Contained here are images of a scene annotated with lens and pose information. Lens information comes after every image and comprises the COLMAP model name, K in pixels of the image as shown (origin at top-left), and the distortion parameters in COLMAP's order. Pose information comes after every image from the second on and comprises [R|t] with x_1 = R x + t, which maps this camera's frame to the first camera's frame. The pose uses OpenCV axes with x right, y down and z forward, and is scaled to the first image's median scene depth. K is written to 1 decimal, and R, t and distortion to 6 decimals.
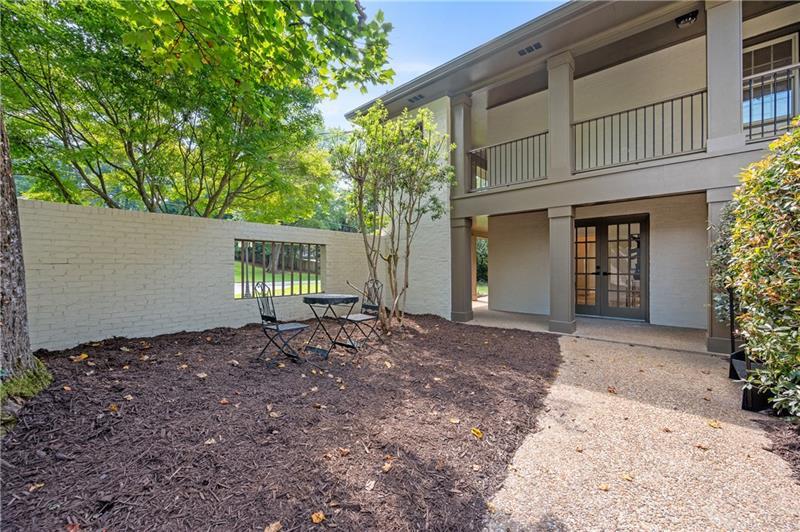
lens RADIAL K [[319.6, 0, 399.0], [0, 319.6, 265.9], [0, 0, 1]] dist [0.000240, -0.000034]
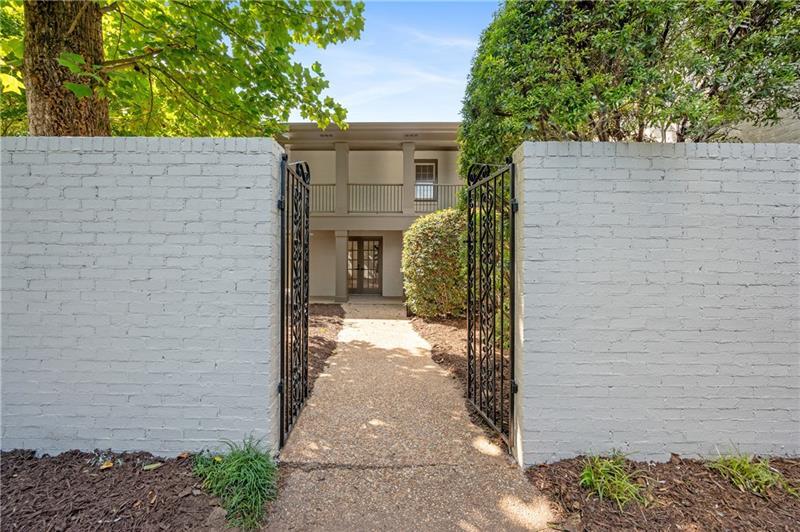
lens RADIAL K [[319.6, 0, 399.1], [0, 319.6, 264.9], [0, 0, 1]] dist [0.000240, -0.000034]
pose [[0.763591, 0.002112, 0.645697, -0.317750], [-0.003219, 0.999995, 0.000536, 0.000007], [-0.645692, -0.002488, 0.763594, -0.446359]]
